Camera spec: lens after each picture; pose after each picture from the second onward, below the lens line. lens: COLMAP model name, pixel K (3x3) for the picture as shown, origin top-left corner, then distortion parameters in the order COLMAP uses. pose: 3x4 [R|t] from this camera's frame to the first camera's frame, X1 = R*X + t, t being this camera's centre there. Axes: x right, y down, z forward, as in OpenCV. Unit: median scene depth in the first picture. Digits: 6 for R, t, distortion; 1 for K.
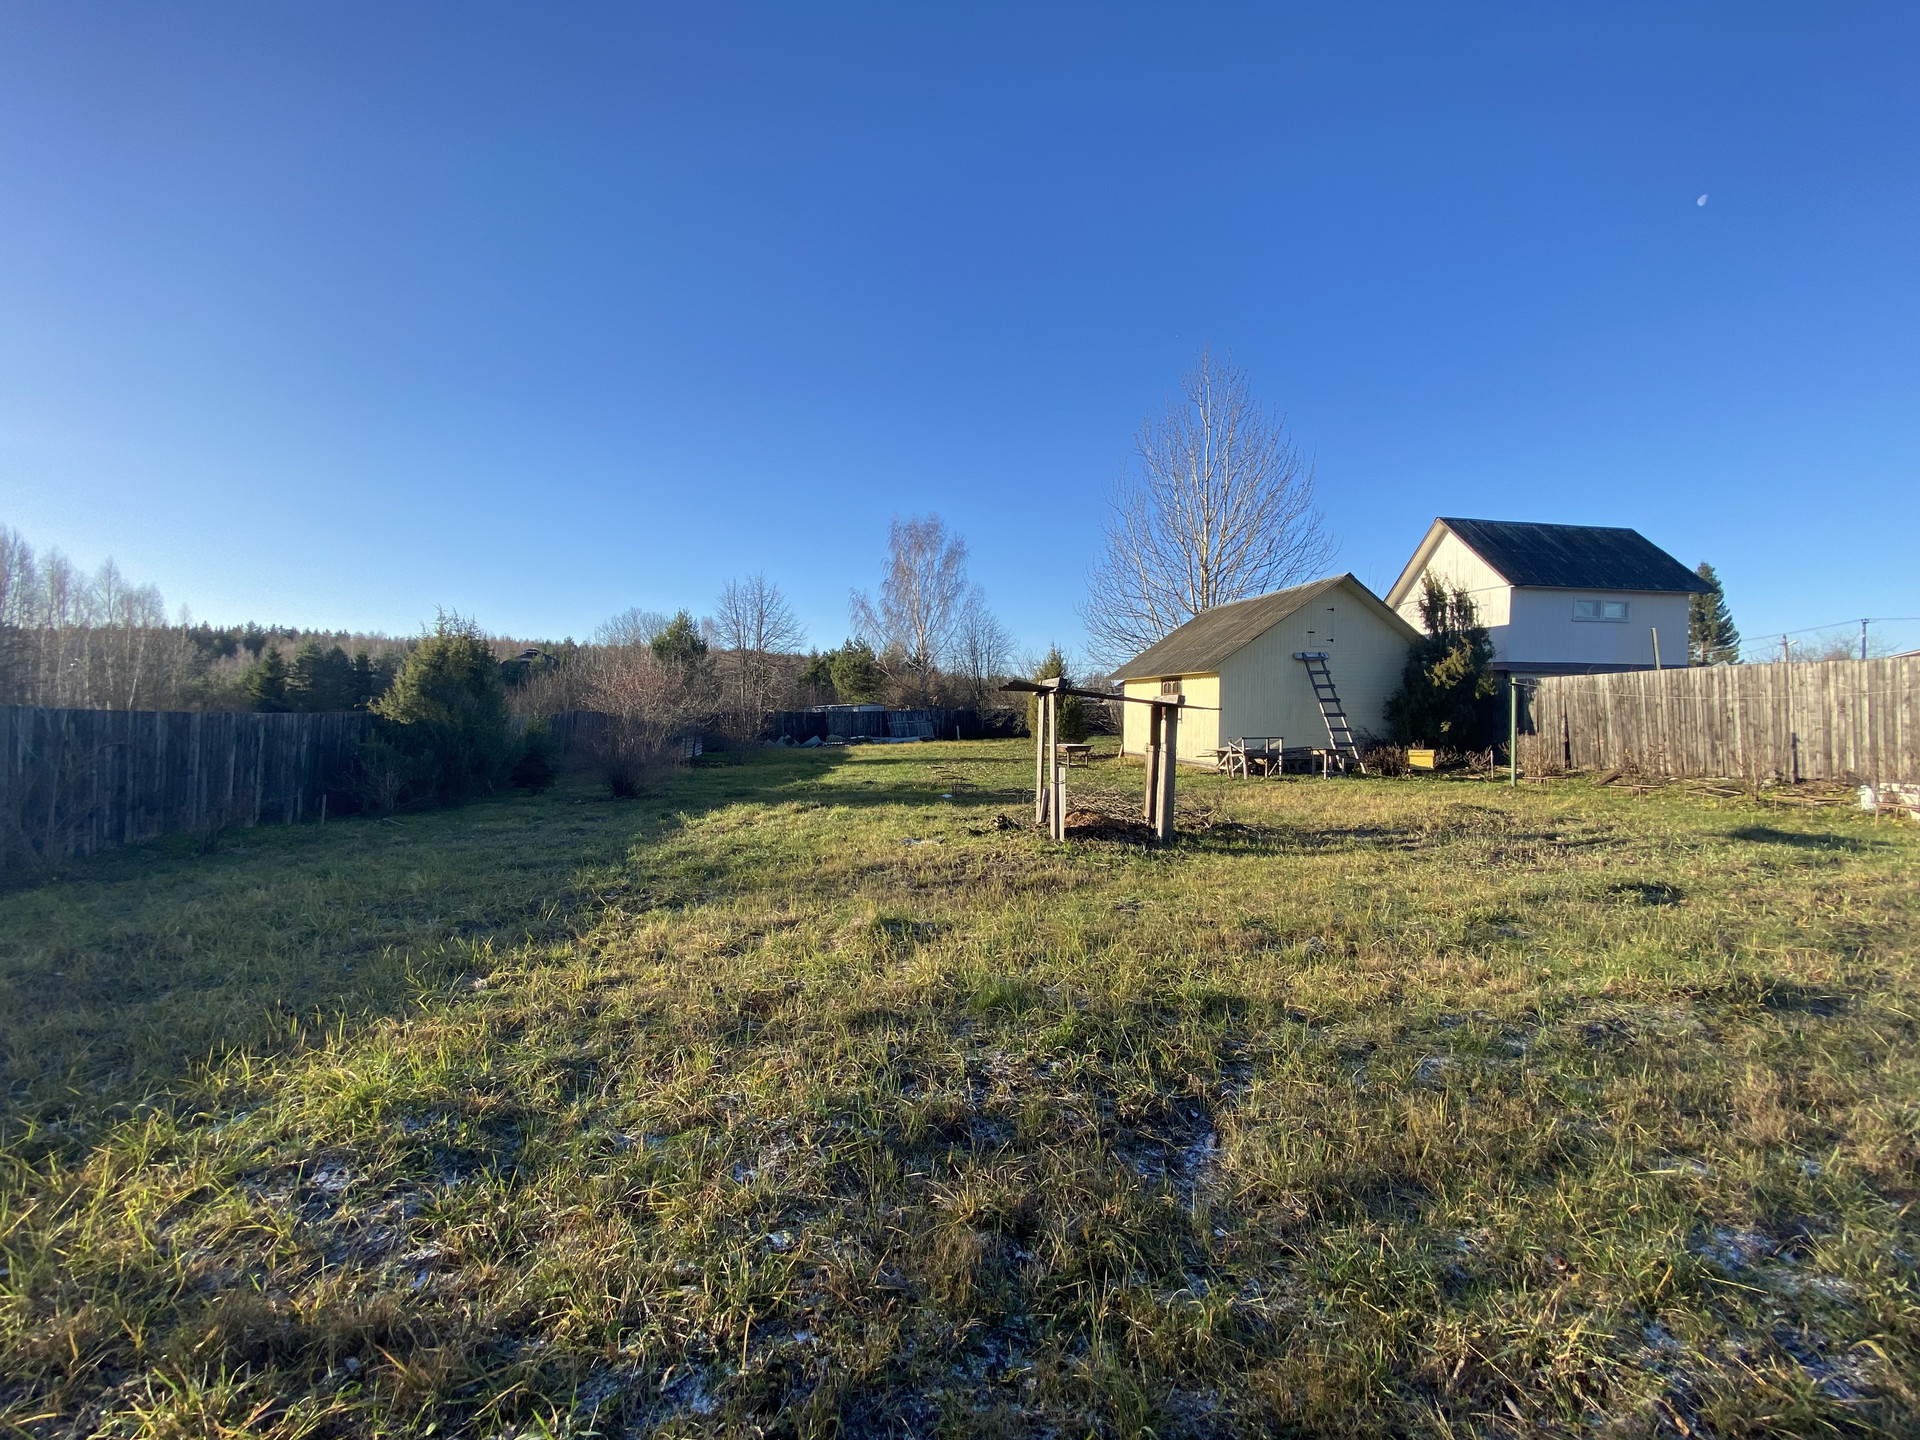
lens RADIAL K [[765.6, 0, 941.9], [0, 765.6, 723.1], [0, 0, 1]] dist [0.001936, 0.000094]
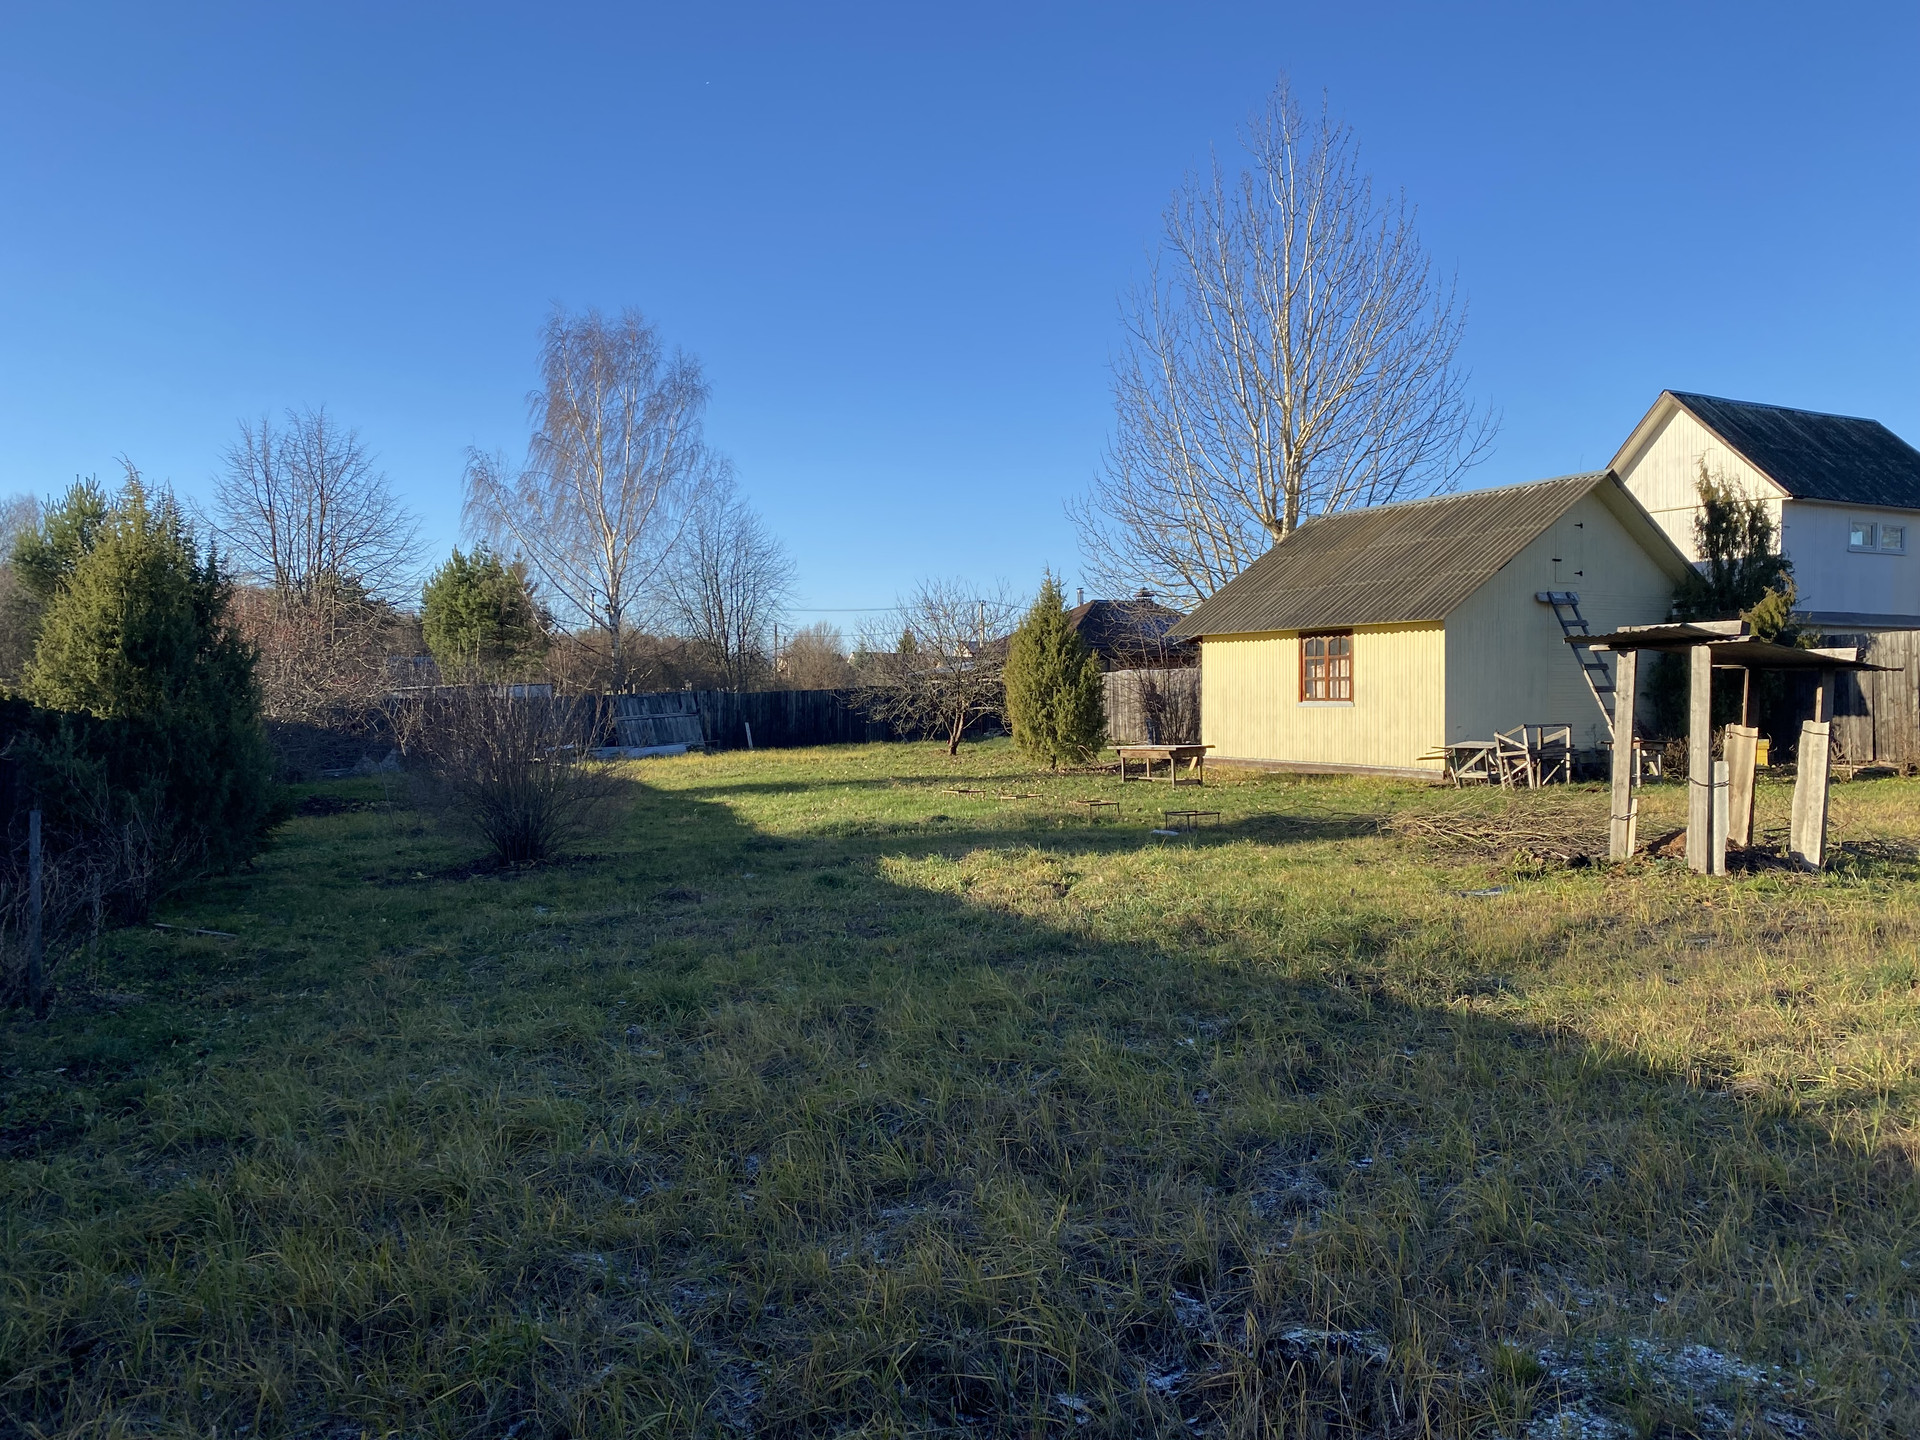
lens RADIAL K [[1478.3, 0, 903.7], [0, 1478.3, 725.2], [0, 0, 1]] dist [-0.006603, -0.008043]
pose [[0.949720, -0.013701, 0.312800, -0.361650], [0.012971, 0.999906, 0.004415, 0.005137], [-0.312831, -0.000136, 0.949809, 0.011415]]
